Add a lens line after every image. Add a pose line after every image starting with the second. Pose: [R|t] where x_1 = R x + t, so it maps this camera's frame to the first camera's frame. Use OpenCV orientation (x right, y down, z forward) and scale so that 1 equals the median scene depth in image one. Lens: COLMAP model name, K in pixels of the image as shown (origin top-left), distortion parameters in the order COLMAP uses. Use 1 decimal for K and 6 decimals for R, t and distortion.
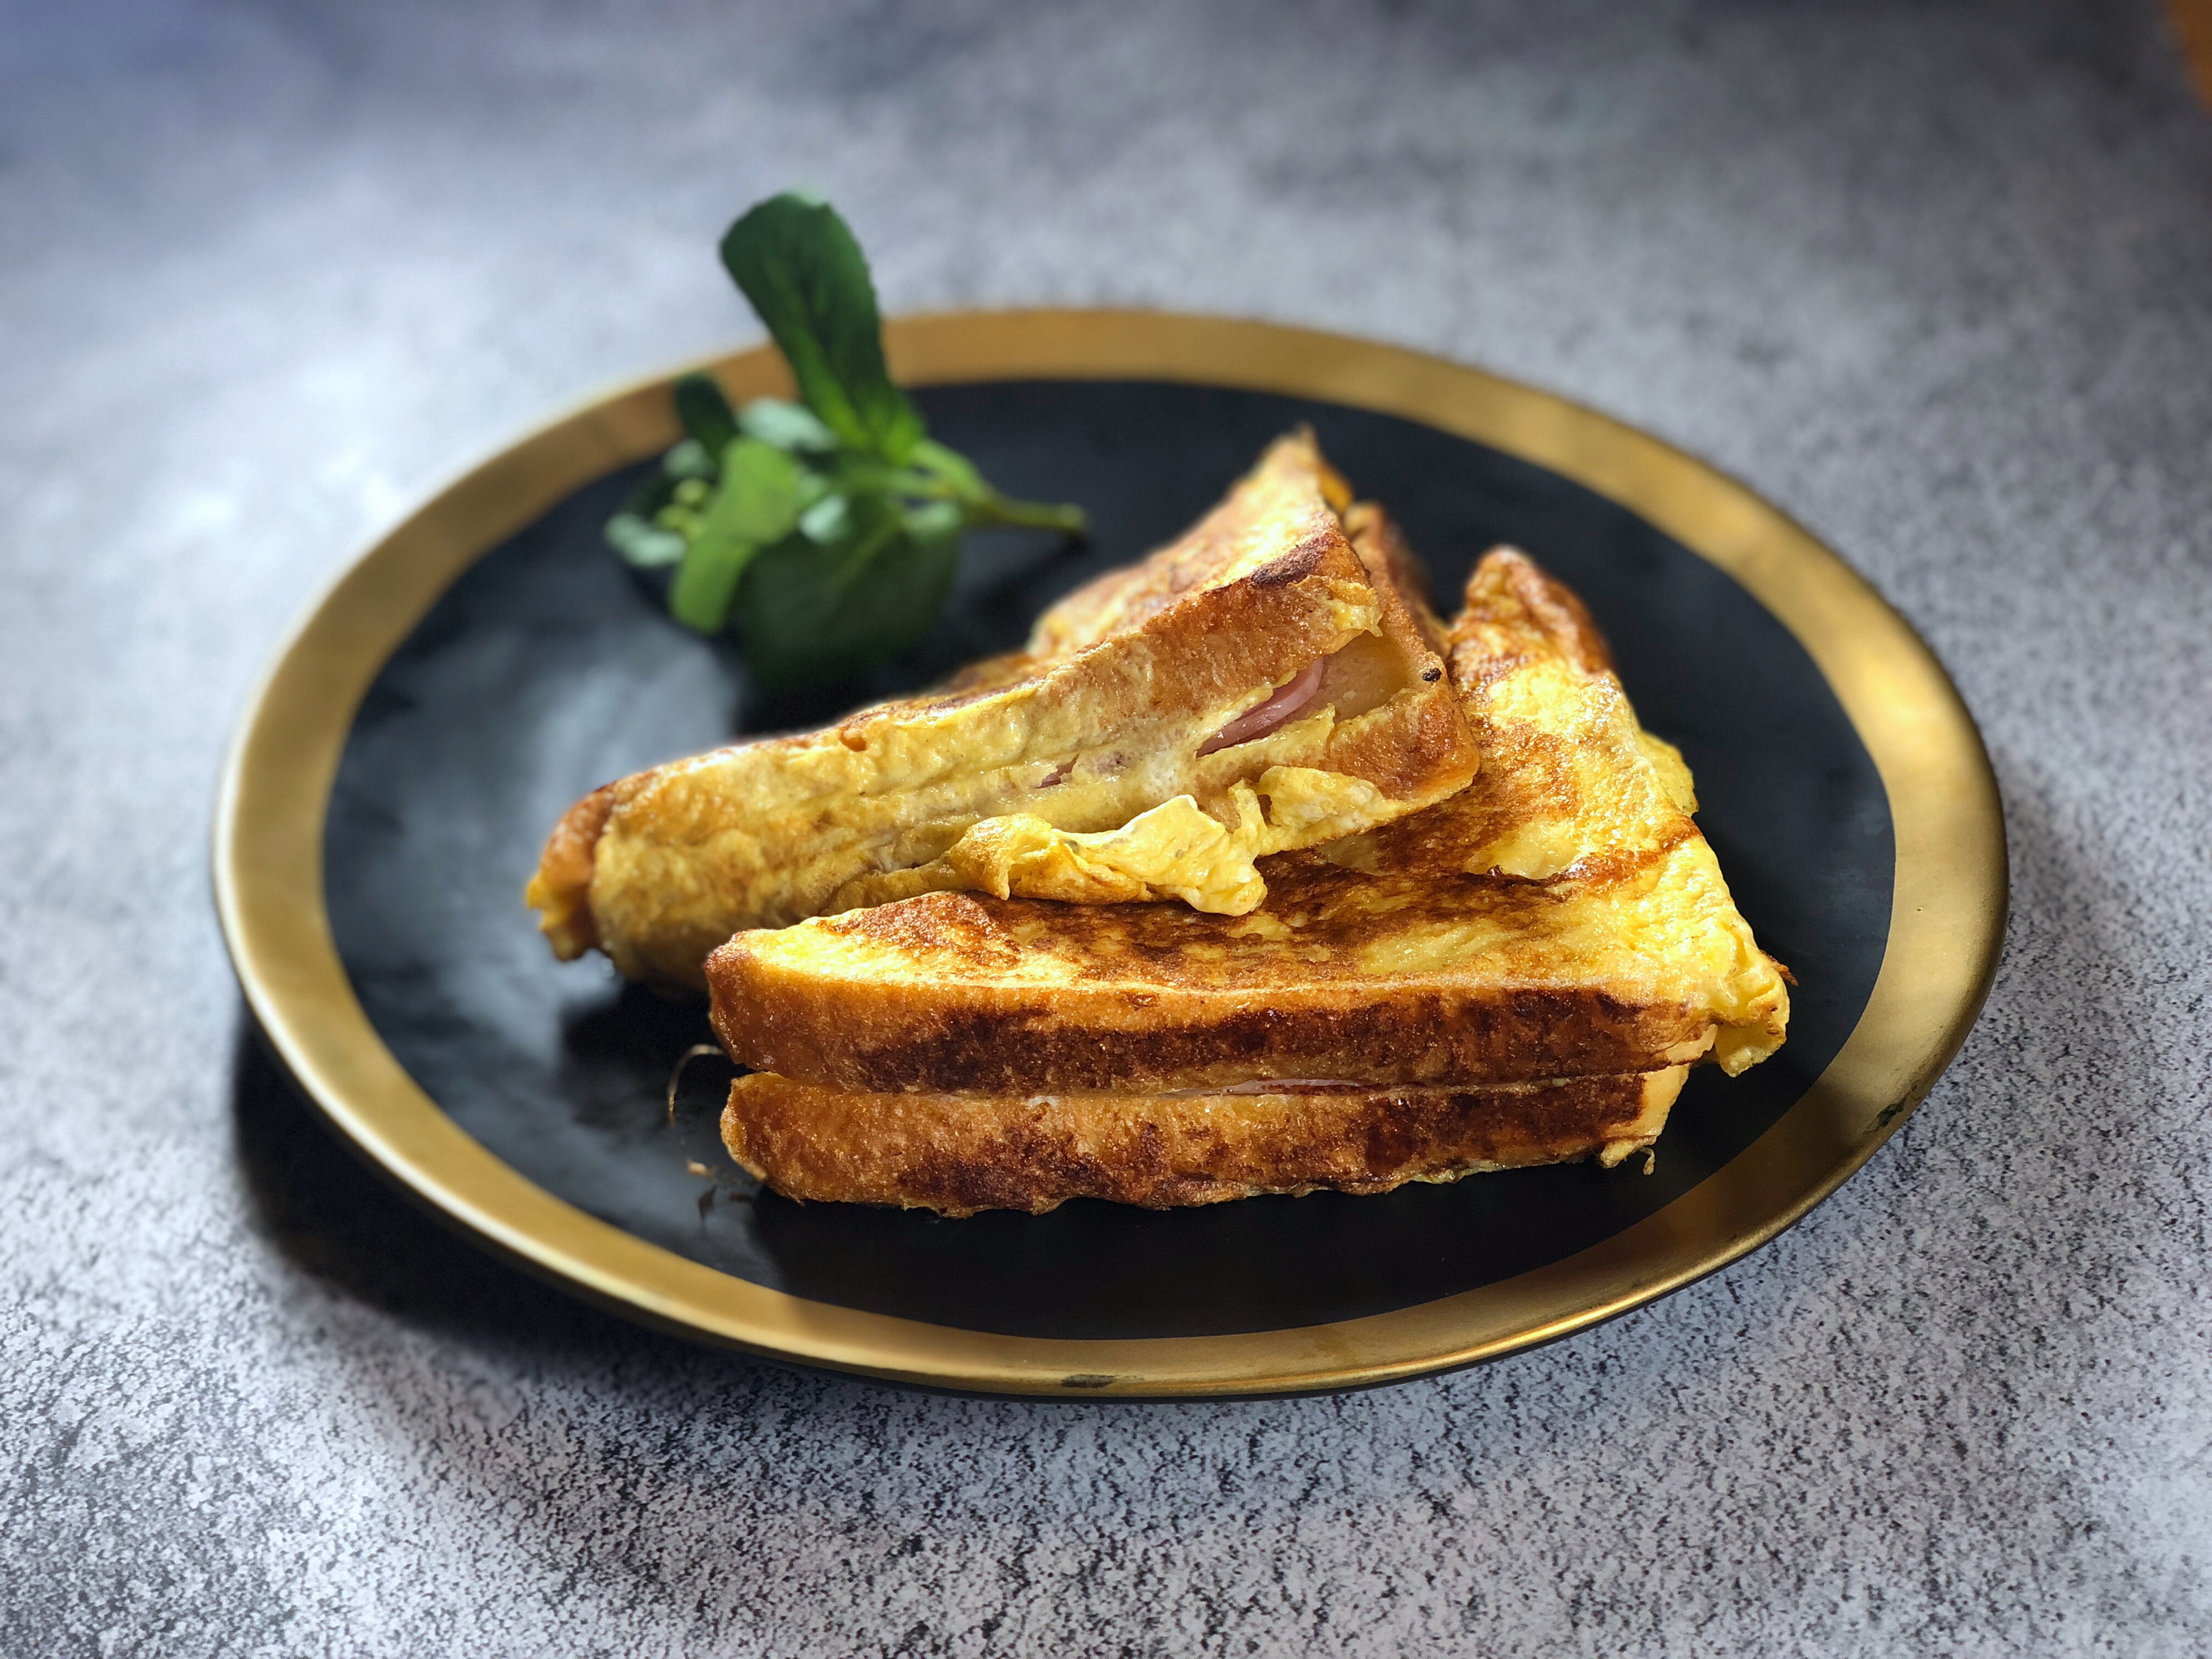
lens RADIAL K [[3400.5, 0, 1127.8], [0, 3400.5, 829.7], [0, 0, 1]] dist [-0.026958, 0.000000]
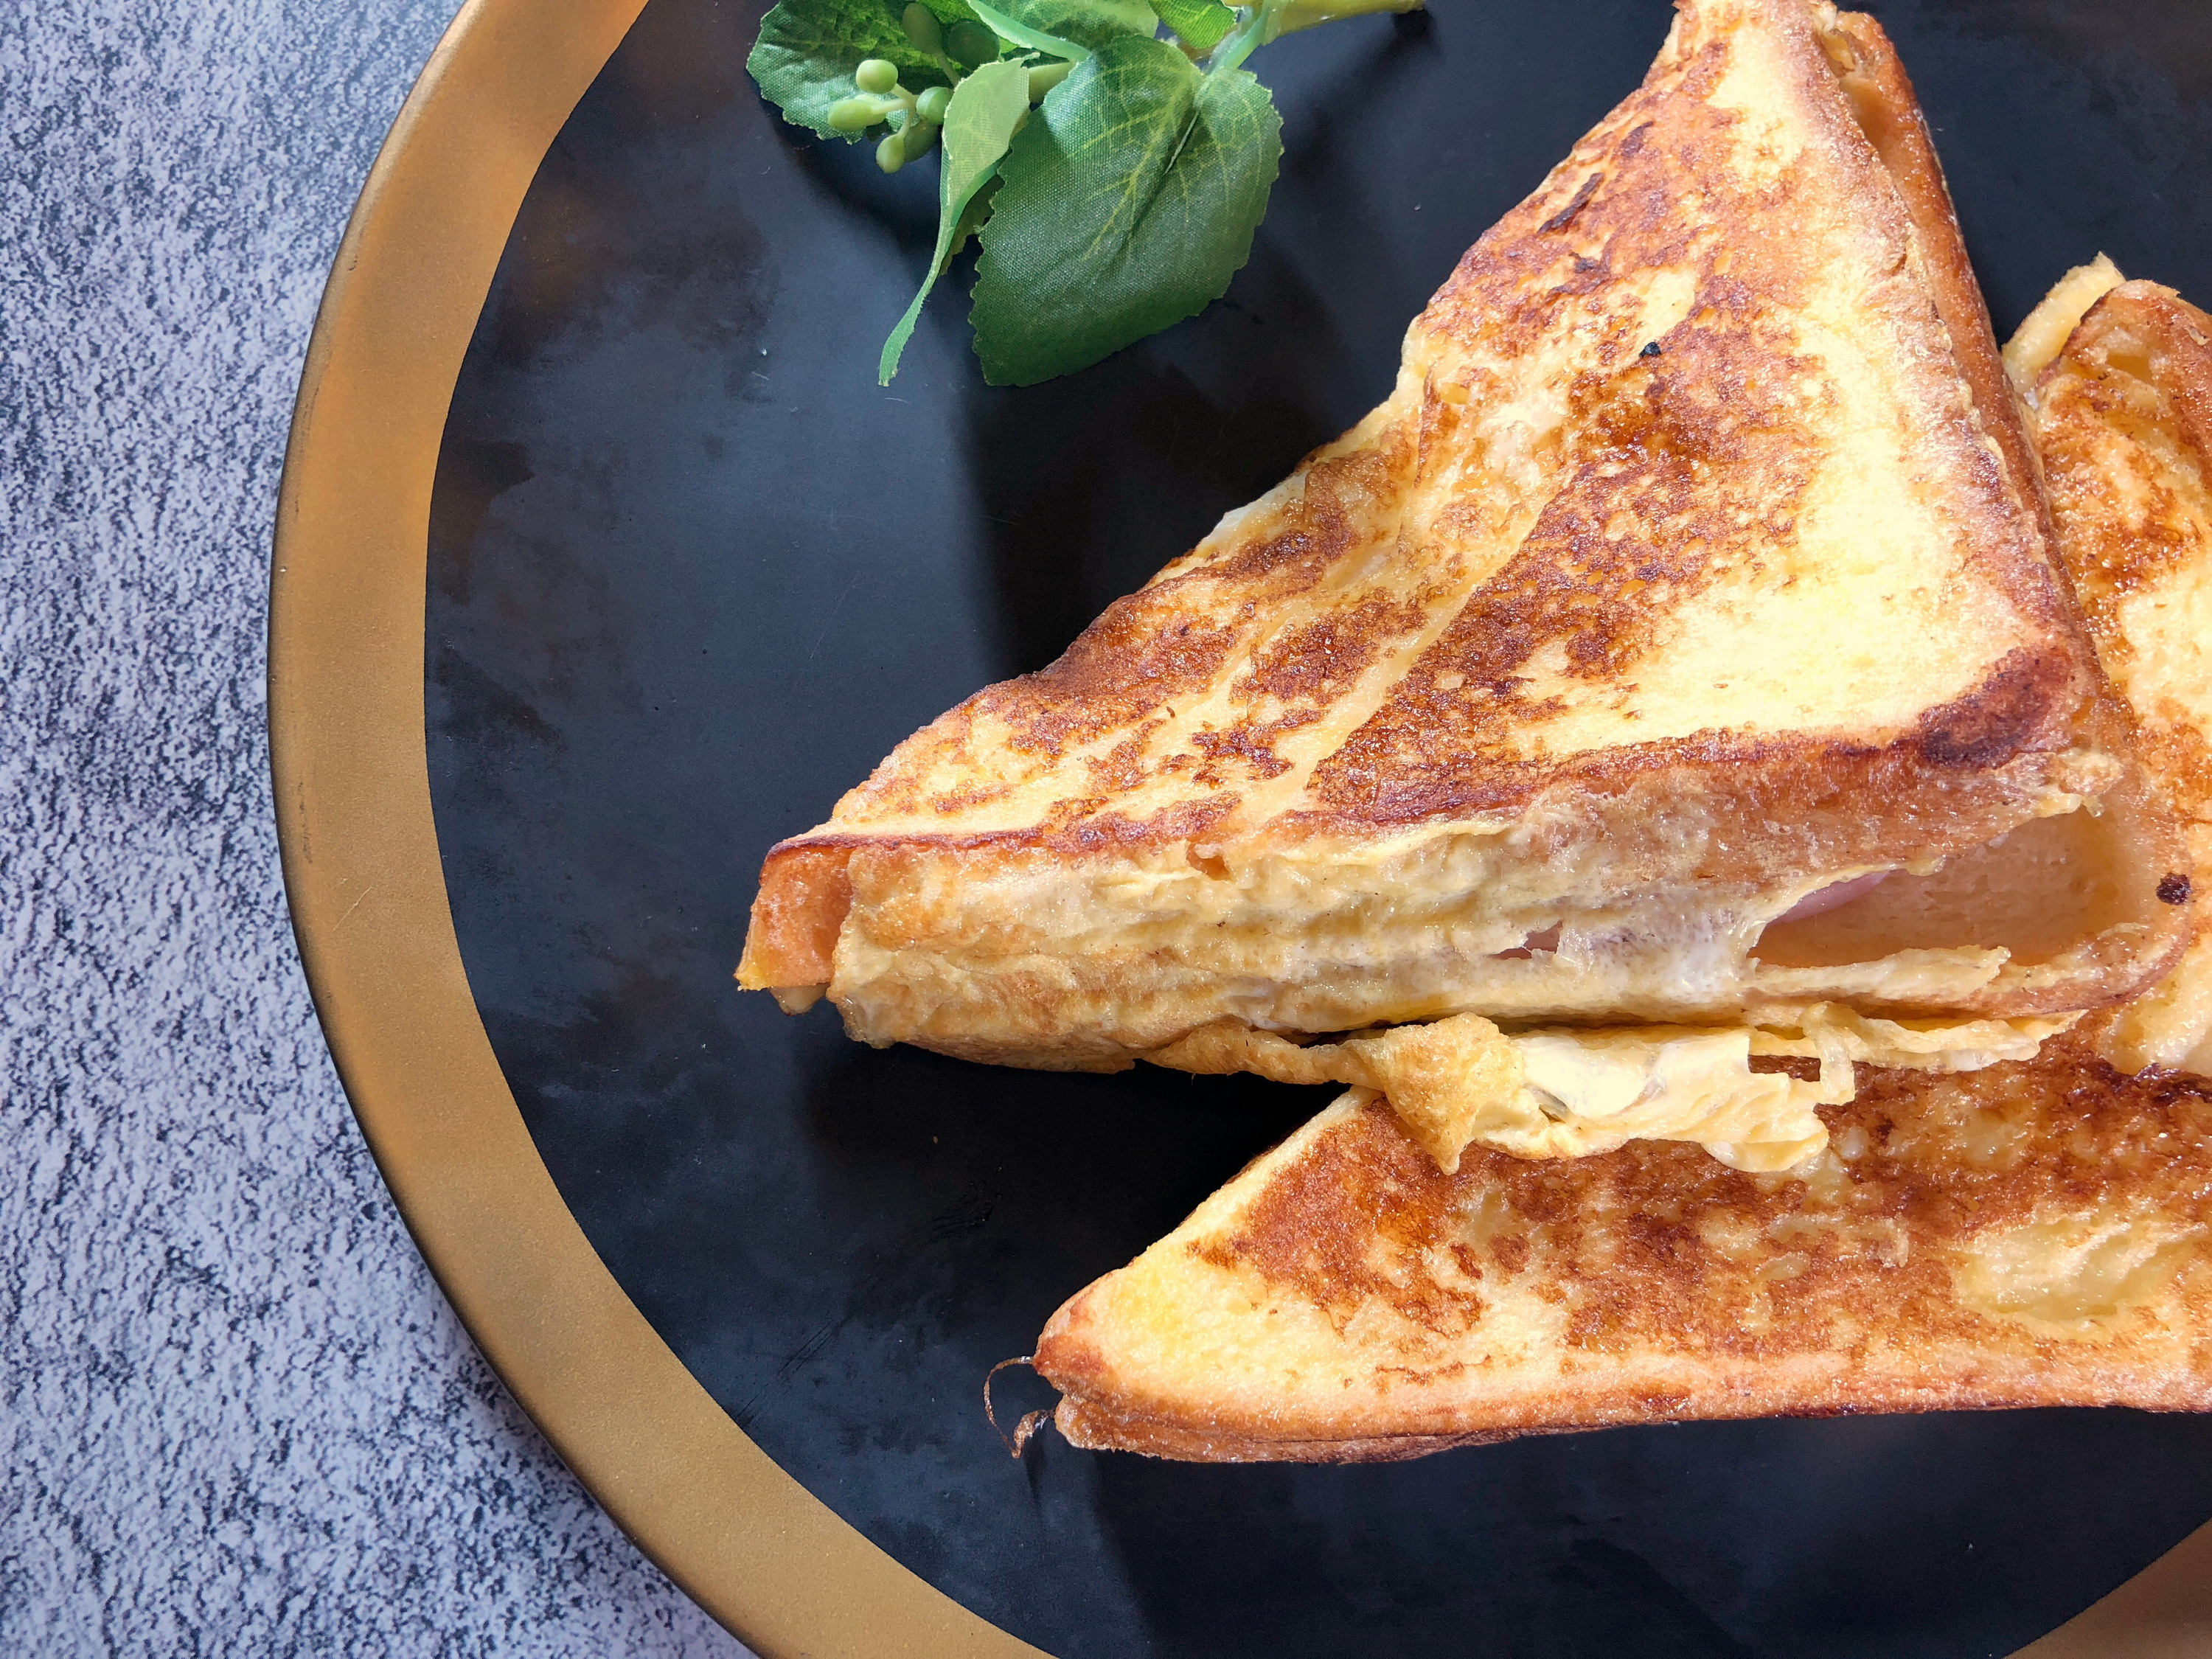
lens RADIAL K [[1809.5, 0, 1145.5], [0, 1809.5, 837.0], [0, 0, 1]] dist [0.018432, -0.041887]
pose [[0.999753, -0.016866, 0.014478, -0.101889], [0.002473, 0.731707, 0.681615, -0.278186], [-0.022090, -0.681411, 0.731568, 0.778421]]
